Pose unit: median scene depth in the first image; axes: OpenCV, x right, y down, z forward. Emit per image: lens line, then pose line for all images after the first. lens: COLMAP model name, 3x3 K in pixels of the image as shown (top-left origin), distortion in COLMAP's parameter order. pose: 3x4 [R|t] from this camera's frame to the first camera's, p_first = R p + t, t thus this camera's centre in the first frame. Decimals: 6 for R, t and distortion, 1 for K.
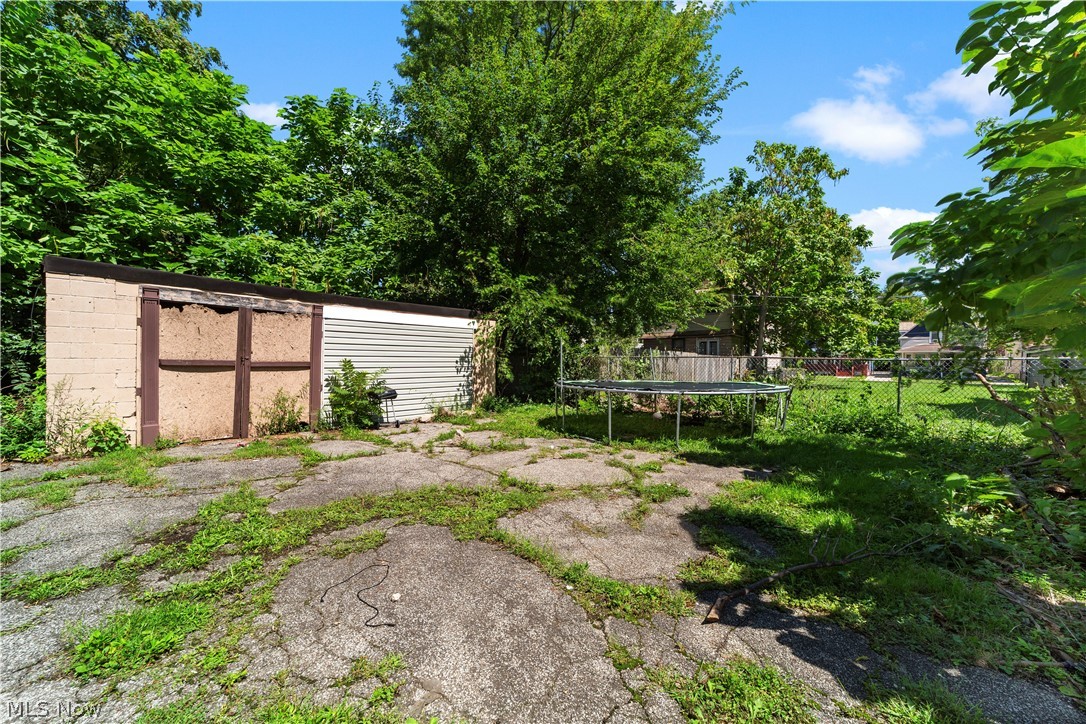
lens RADIAL K [[413.4, 0, 542.2], [0, 413.4, 361.9], [0, 0, 1]] dist [-0.006412, 0.002326]
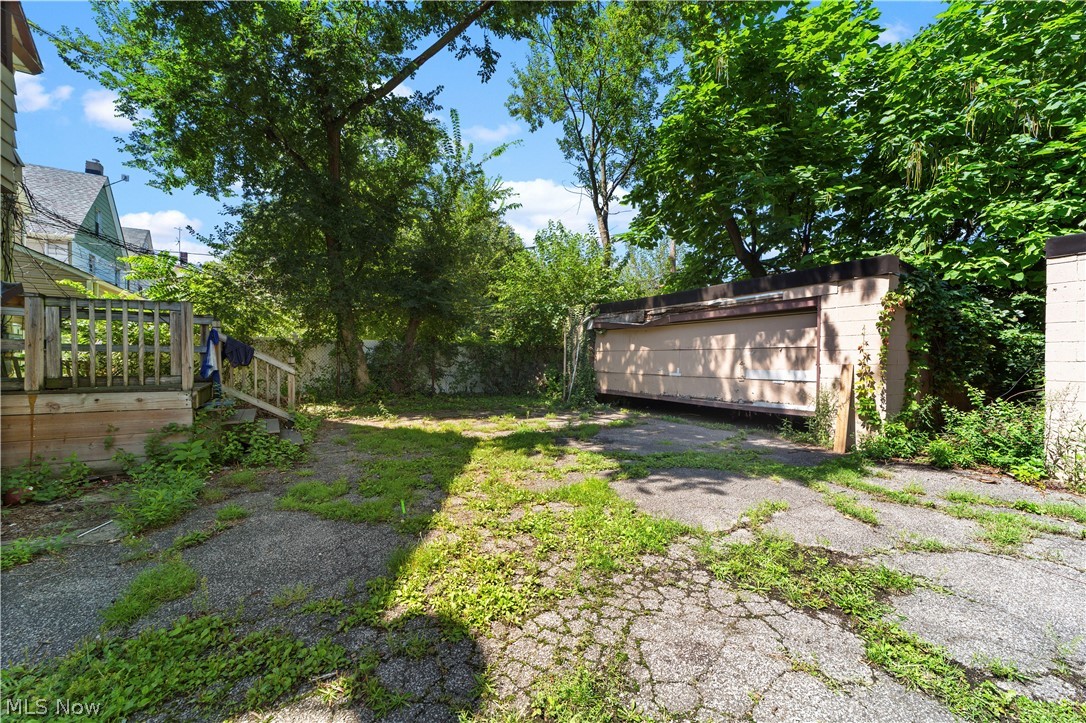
lens RADIAL K [[413.4, 0, 537.2], [0, 413.4, 363.7], [0, 0, 1]] dist [-0.006412, 0.002326]
pose [[-0.289452, -0.001536, -0.957191, -0.097132], [-0.004876, 0.999988, -0.000131, 0.001463], [0.957180, 0.004629, -0.289457, 0.220442]]
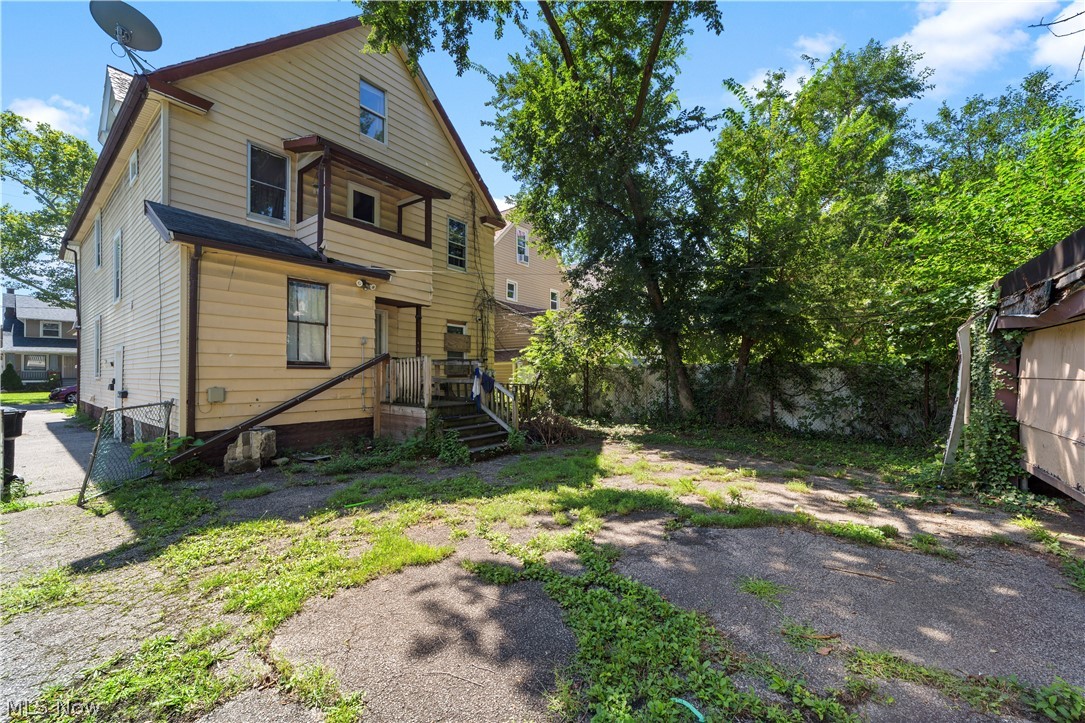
lens RADIAL K [[413.0, 0, 539.7], [0, 413.0, 368.0], [0, 0, 1]] dist [-0.006412, 0.002326]
pose [[-0.998094, -0.009071, -0.061035, -0.895759], [-0.008037, 0.999821, -0.017157, -0.051970], [0.061180, -0.016634, -0.997988, 0.702781]]
